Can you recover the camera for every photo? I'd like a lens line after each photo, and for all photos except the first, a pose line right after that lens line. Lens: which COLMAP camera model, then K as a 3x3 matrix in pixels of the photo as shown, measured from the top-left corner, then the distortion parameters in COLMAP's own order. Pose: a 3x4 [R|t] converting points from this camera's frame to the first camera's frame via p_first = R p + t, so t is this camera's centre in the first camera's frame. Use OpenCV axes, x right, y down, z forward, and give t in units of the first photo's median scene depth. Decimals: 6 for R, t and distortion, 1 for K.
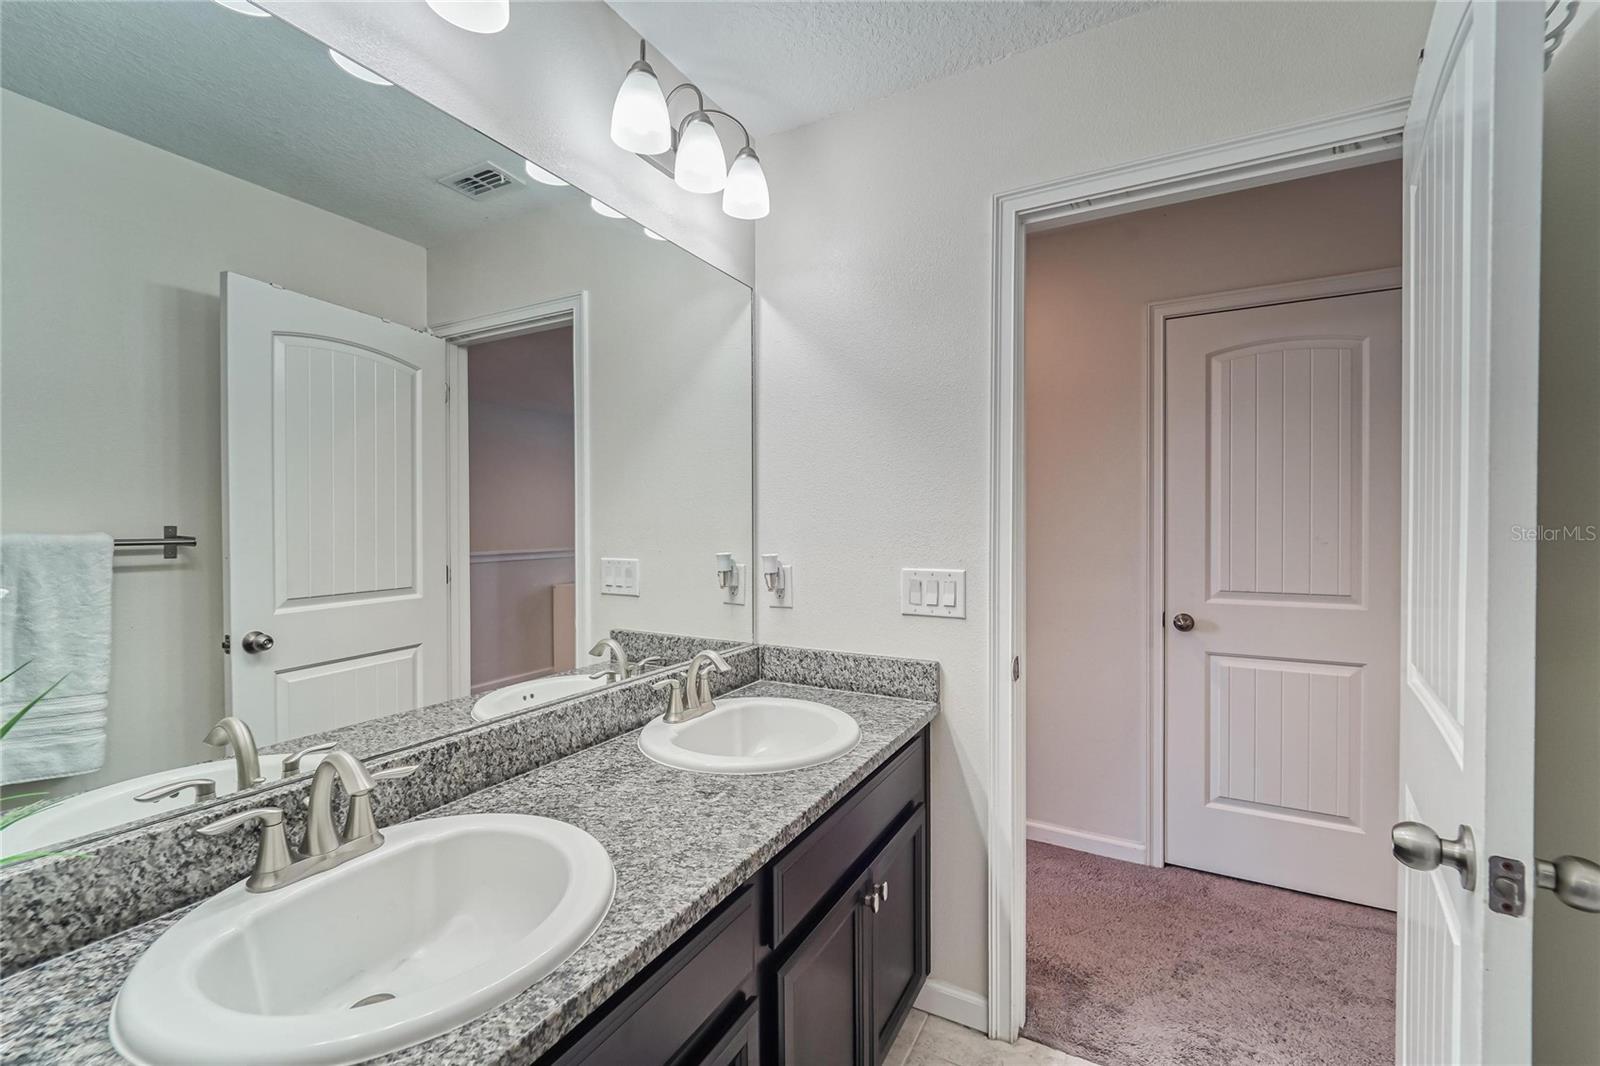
lens RADIAL K [[651.3, 0, 809.3], [0, 651.3, 524.5], [0, 0, 1]] dist [-0.016817, 0.001921]
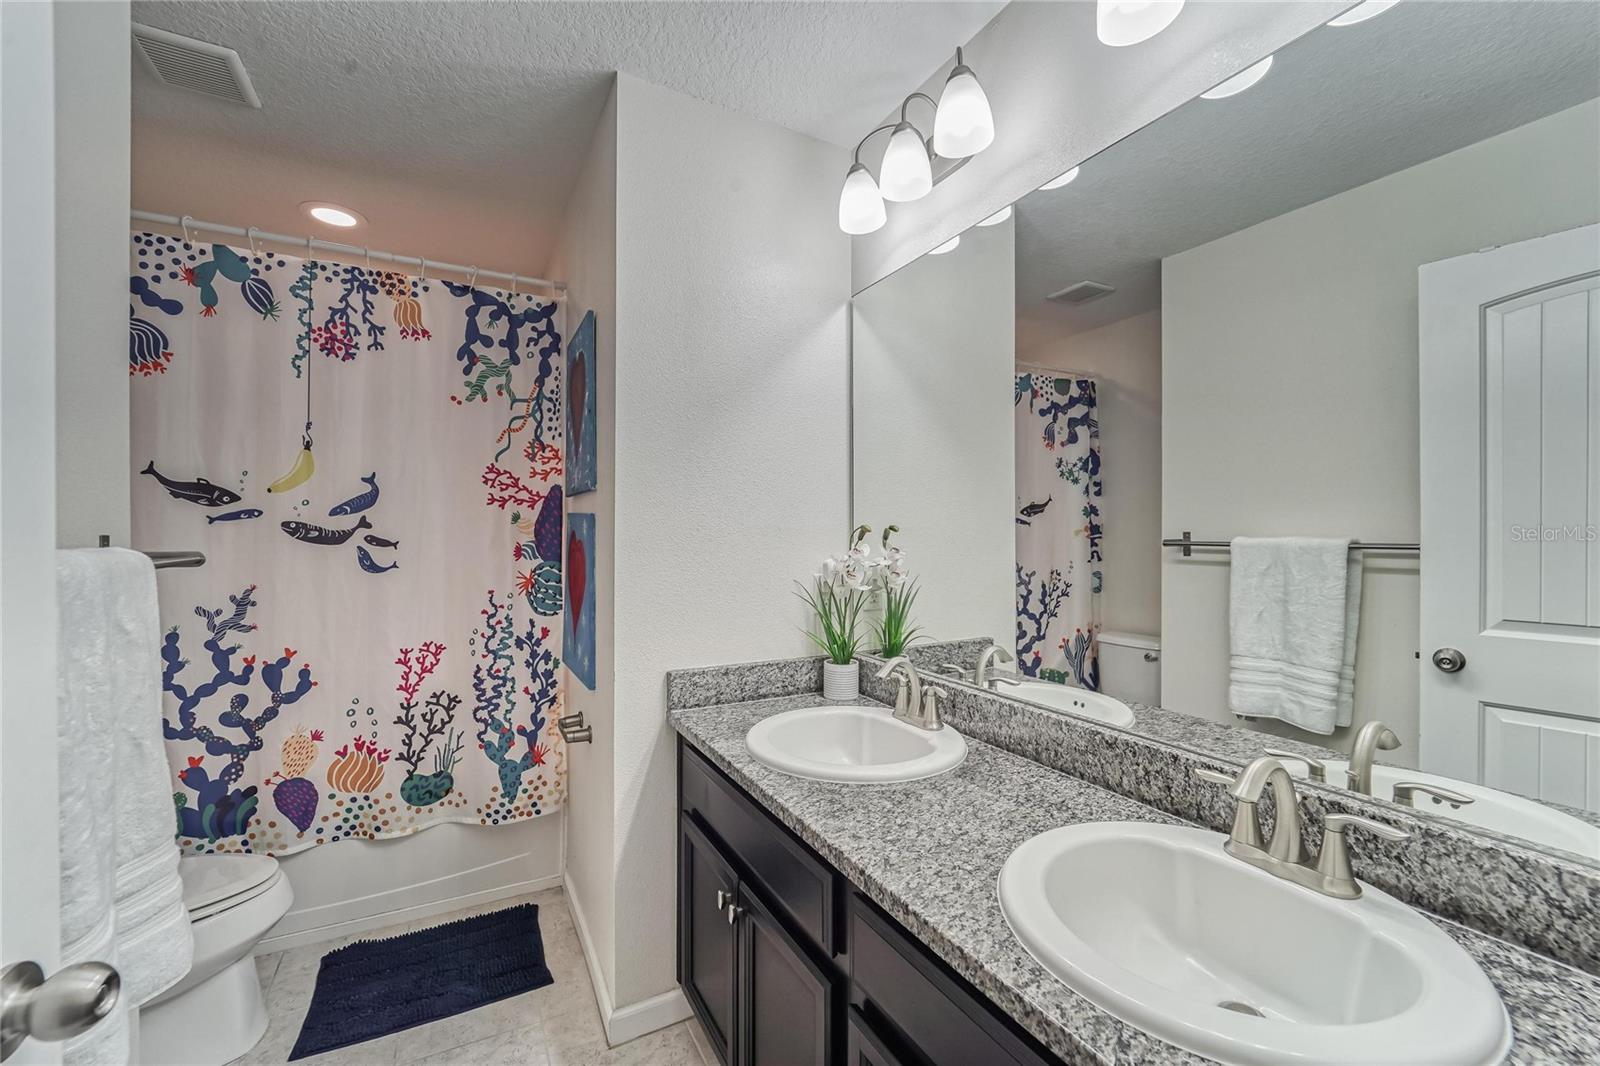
lens RADIAL K [[651.3, 0, 802.5], [0, 651.3, 532.5], [0, 0, 1]] dist [-0.016817, 0.001921]
pose [[-0.546943, 0.003535, -0.837163, 0.630580], [0.001868, 0.999994, 0.003003, -0.002060], [0.837168, 0.000079, -0.546946, 1.181531]]
